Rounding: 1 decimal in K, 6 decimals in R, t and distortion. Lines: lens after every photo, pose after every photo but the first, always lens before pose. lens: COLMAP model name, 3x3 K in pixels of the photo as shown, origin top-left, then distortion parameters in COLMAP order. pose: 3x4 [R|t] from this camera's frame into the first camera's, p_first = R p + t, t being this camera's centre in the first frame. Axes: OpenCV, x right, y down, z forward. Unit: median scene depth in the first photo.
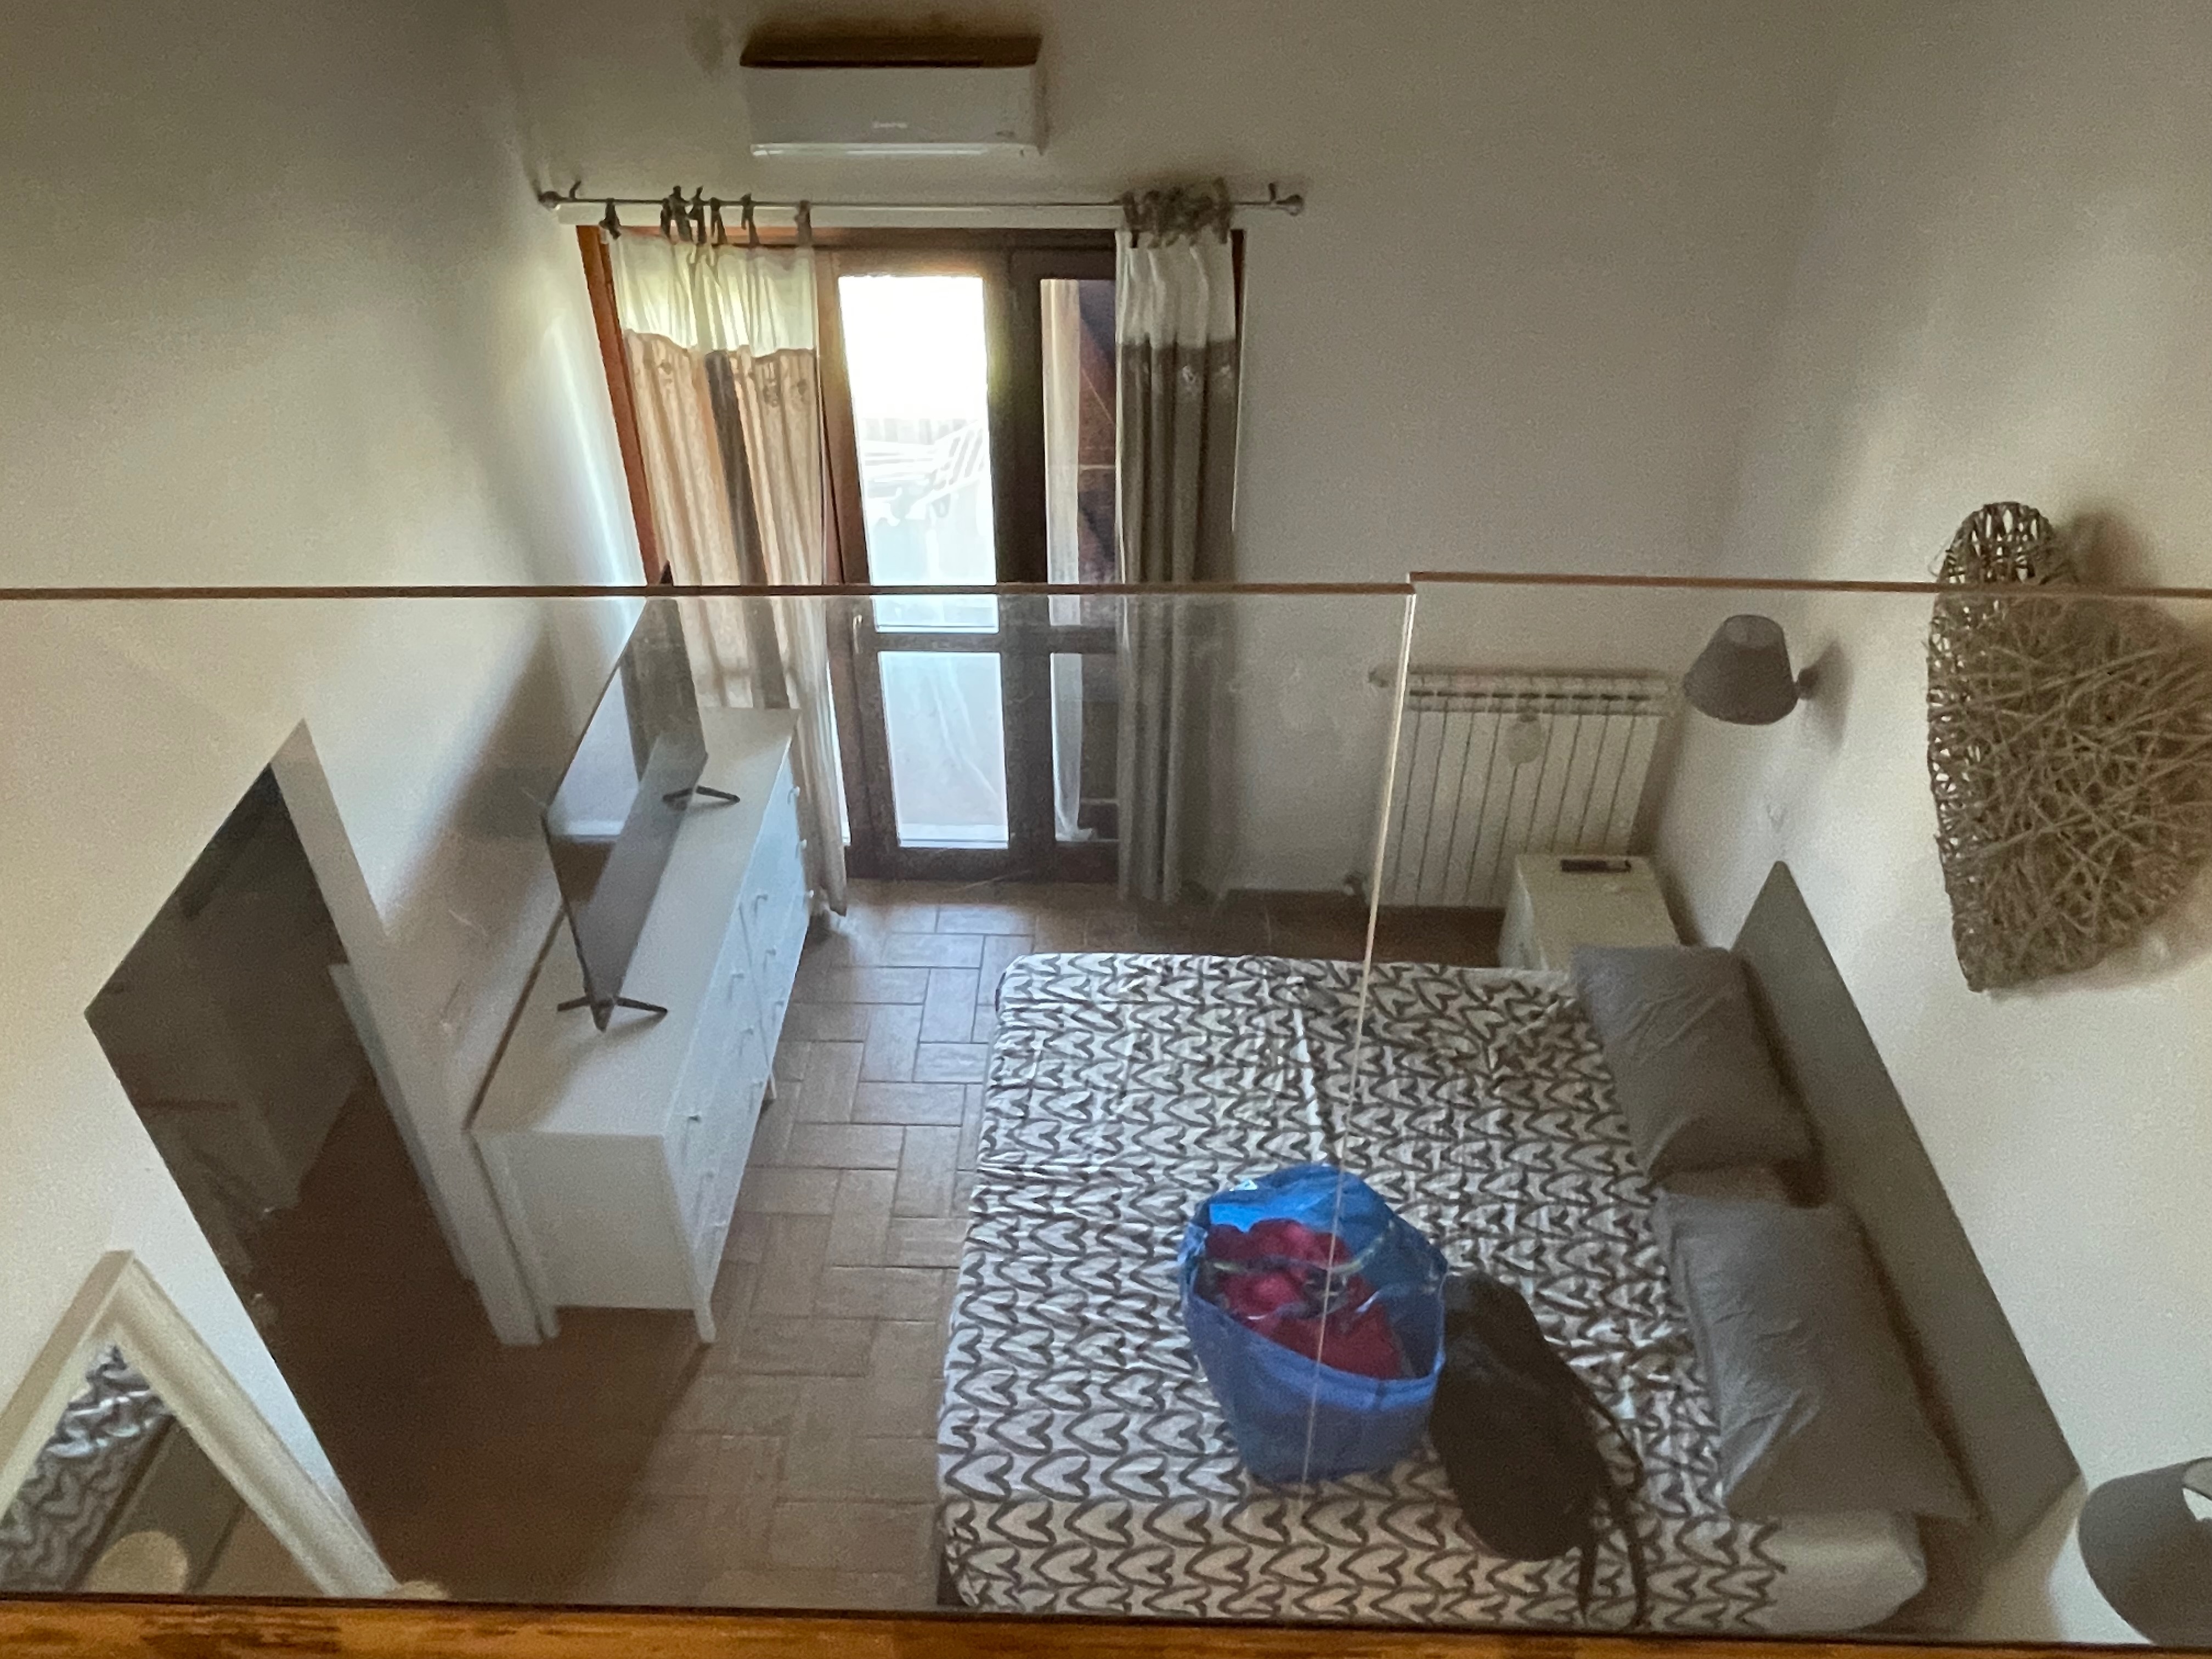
lens RADIAL K [[1606.3, 0, 1105.5], [0, 1606.3, 827.8], [0, 0, 1]] dist [0.002372, -0.003716]
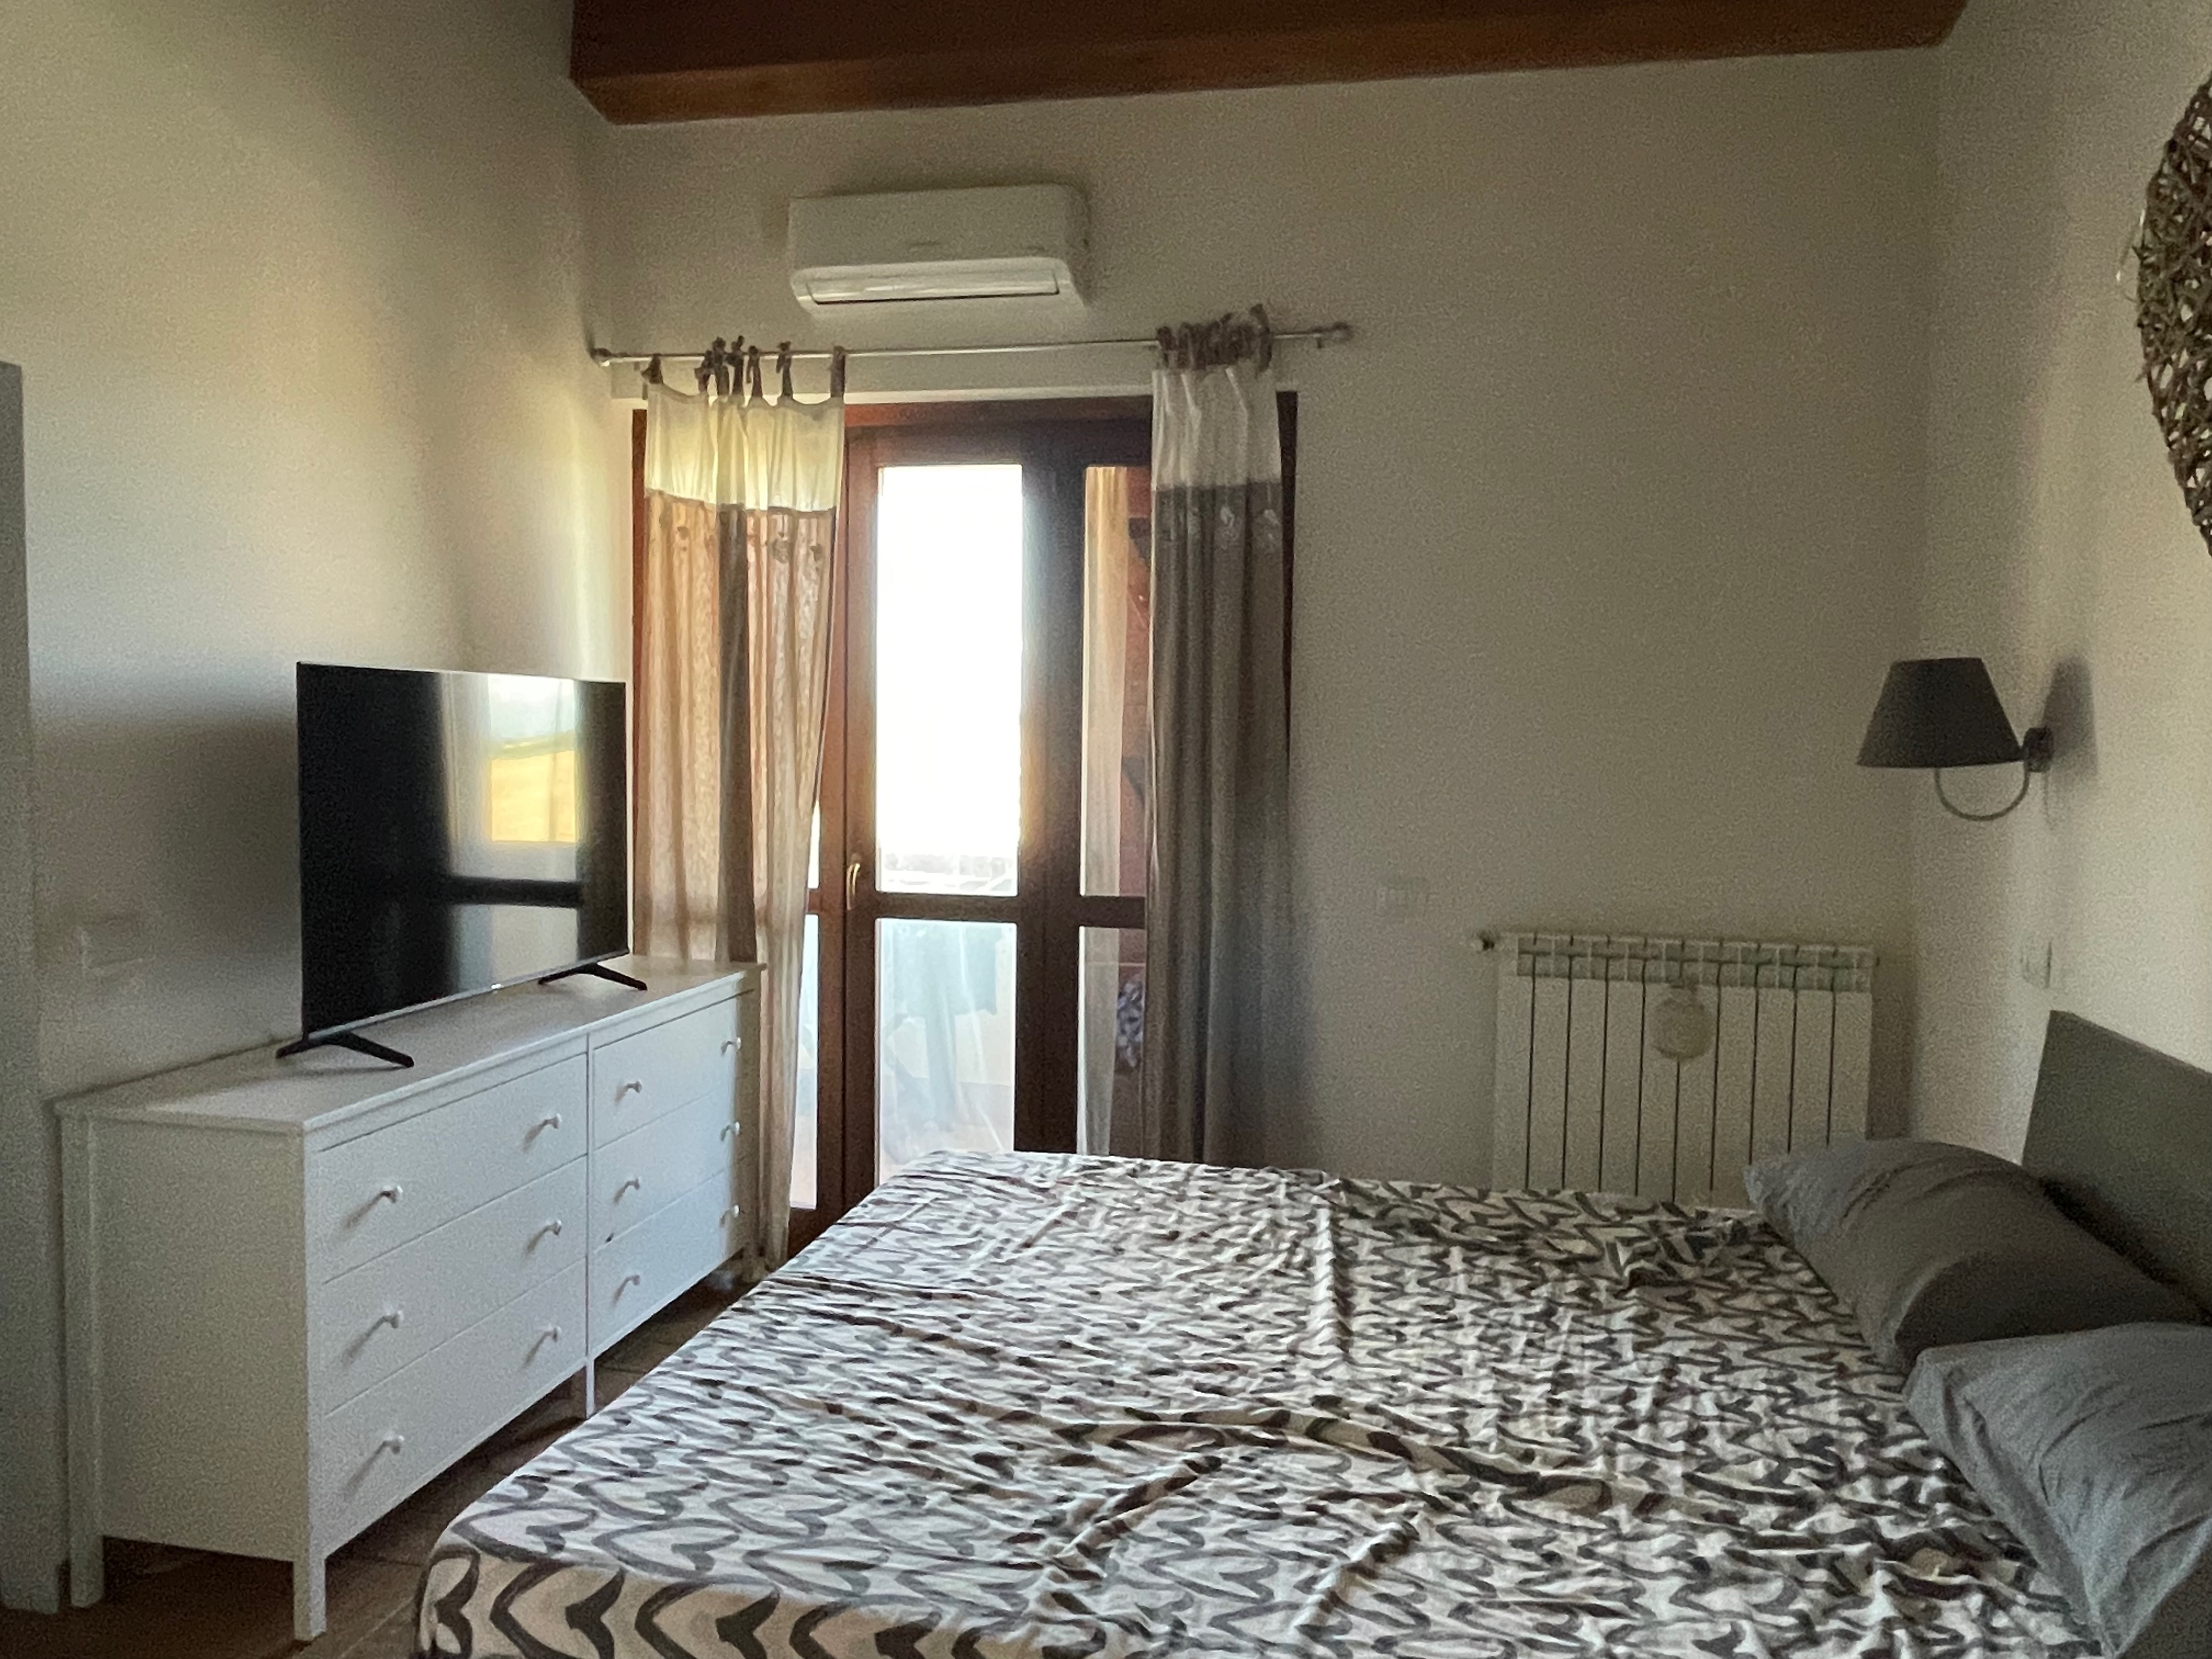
lens RADIAL K [[1606.3, 0, 1117.1], [0, 1606.3, 818.3], [0, 0, 1]] dist [0.002372, -0.003716]
pose [[0.986948, 0.025020, -0.159081, 0.140281], [-0.111239, 0.820216, -0.561135, 0.370742], [0.116441, 0.571507, 0.812294, 0.371096]]
